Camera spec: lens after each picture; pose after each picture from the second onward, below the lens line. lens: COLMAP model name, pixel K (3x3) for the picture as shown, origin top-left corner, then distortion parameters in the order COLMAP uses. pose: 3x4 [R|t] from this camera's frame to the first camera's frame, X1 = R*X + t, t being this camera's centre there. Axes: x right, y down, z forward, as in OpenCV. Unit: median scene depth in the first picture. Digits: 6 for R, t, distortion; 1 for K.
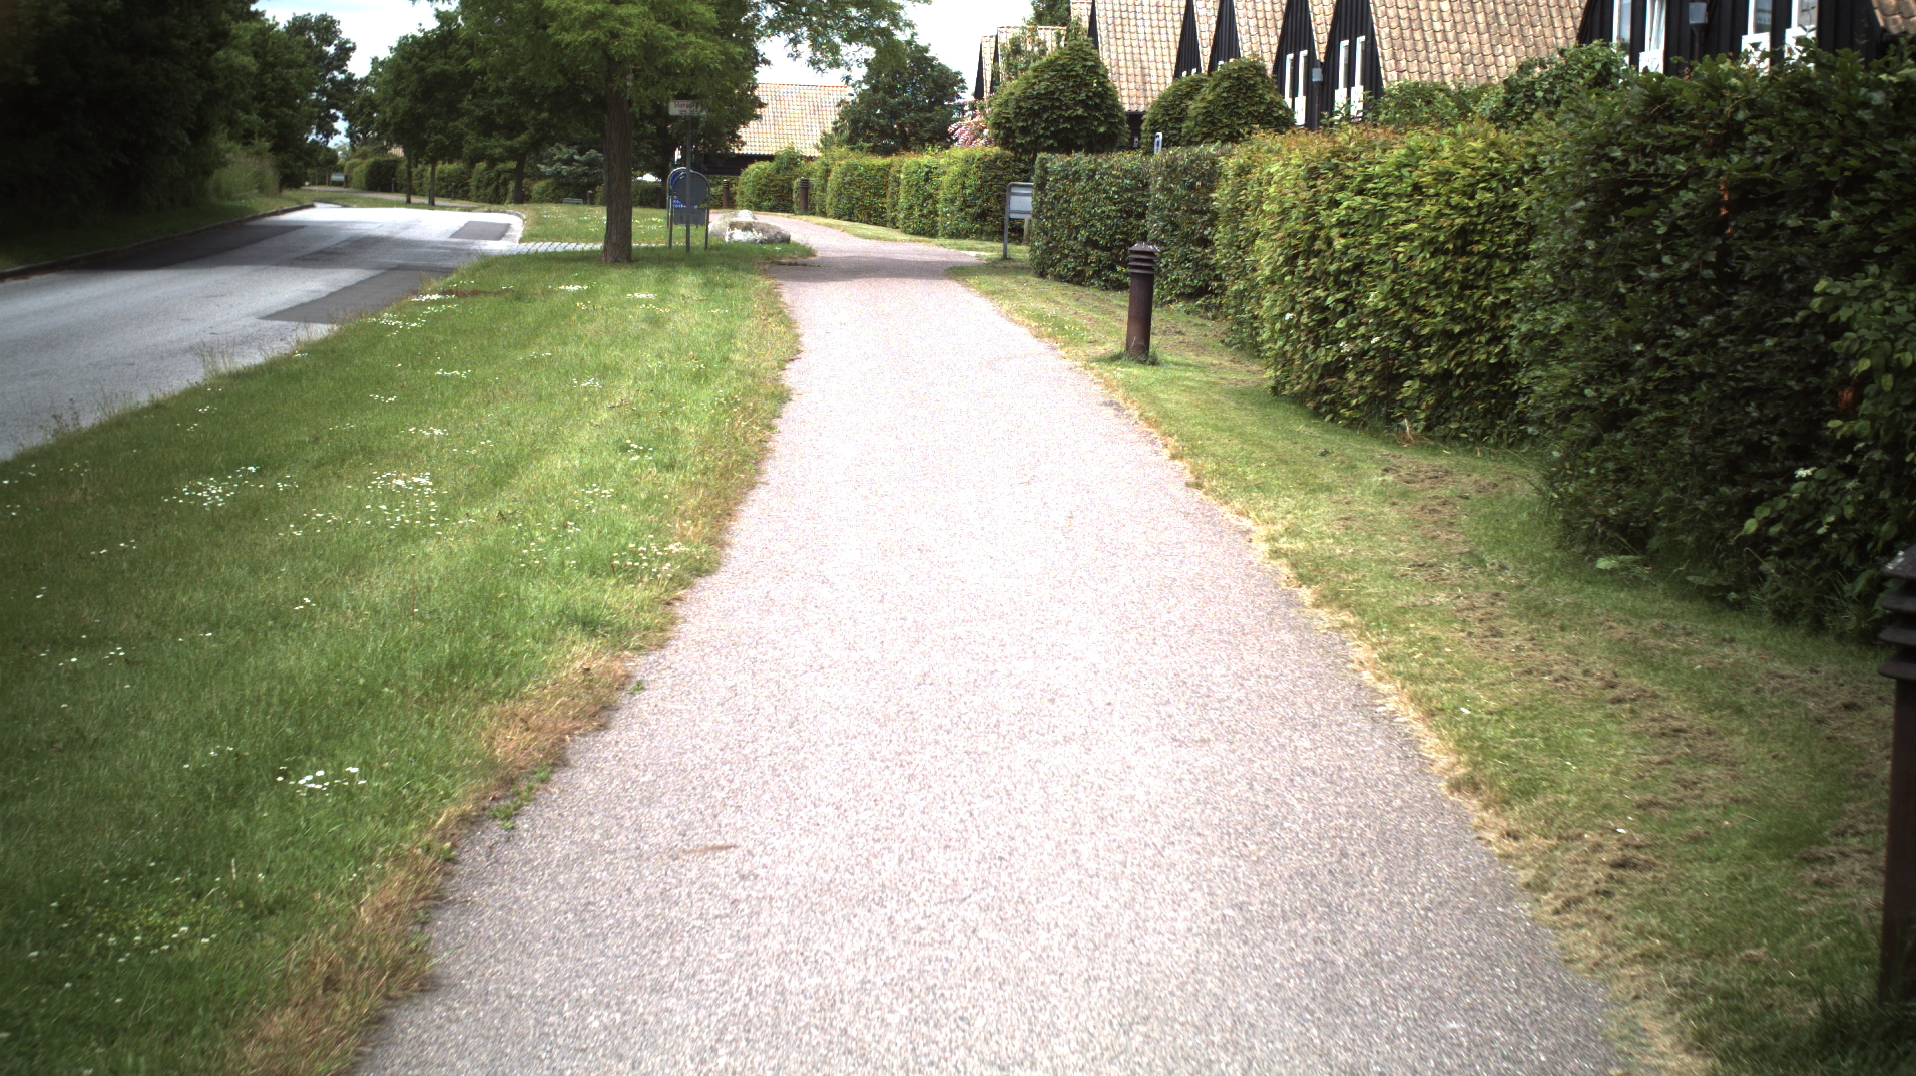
lens RADIAL K [[3360.0, 0, 958.0], [0, 3360.0, 538.0], [0, 0, 1]] dist [-0.315673, 0.522029]
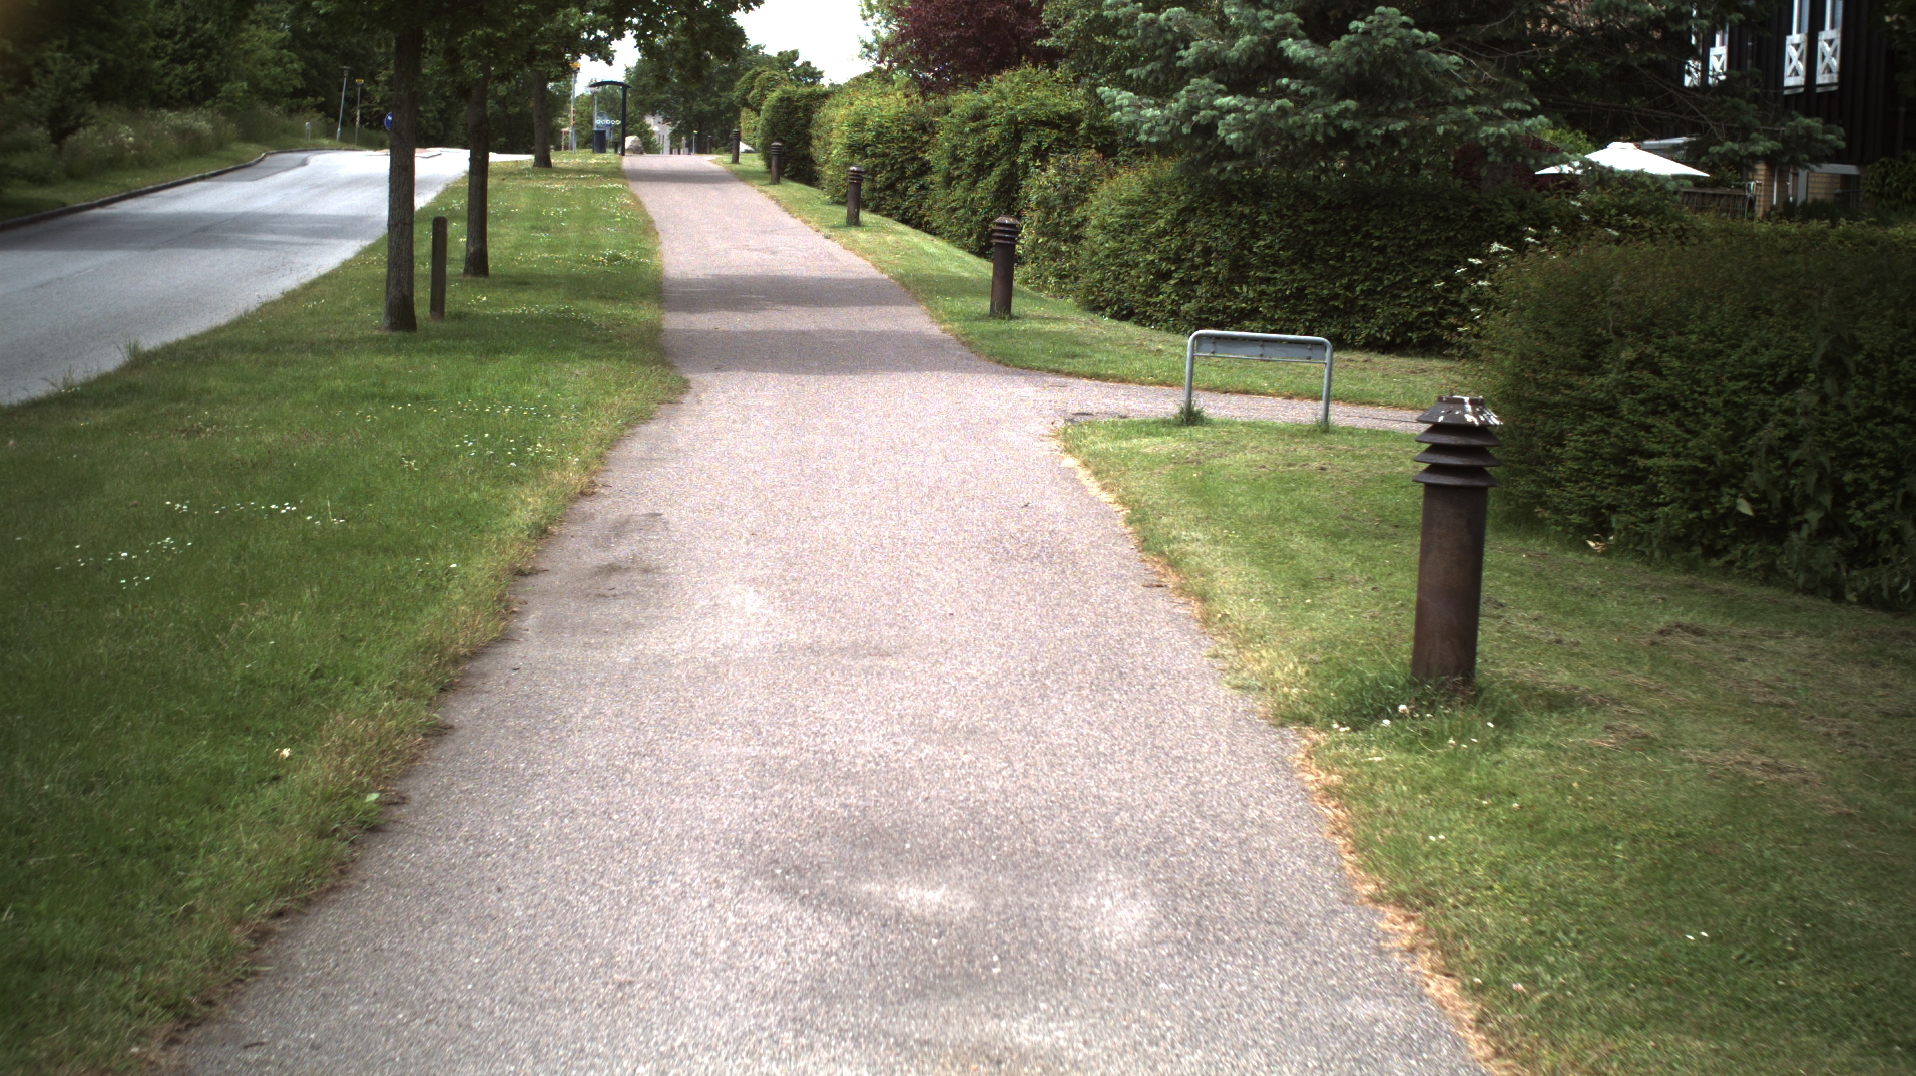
lens RADIAL K [[3360.0, 0, 958.0], [0, 3360.0, 538.0], [0, 0, 1]] dist [-0.315673, 0.522029]
pose [[0.976754, 0.025029, -0.212896, -0.245864], [-0.022394, 0.999640, 0.014778, -0.236955], [0.213189, -0.009667, 0.976963, 2.162010]]
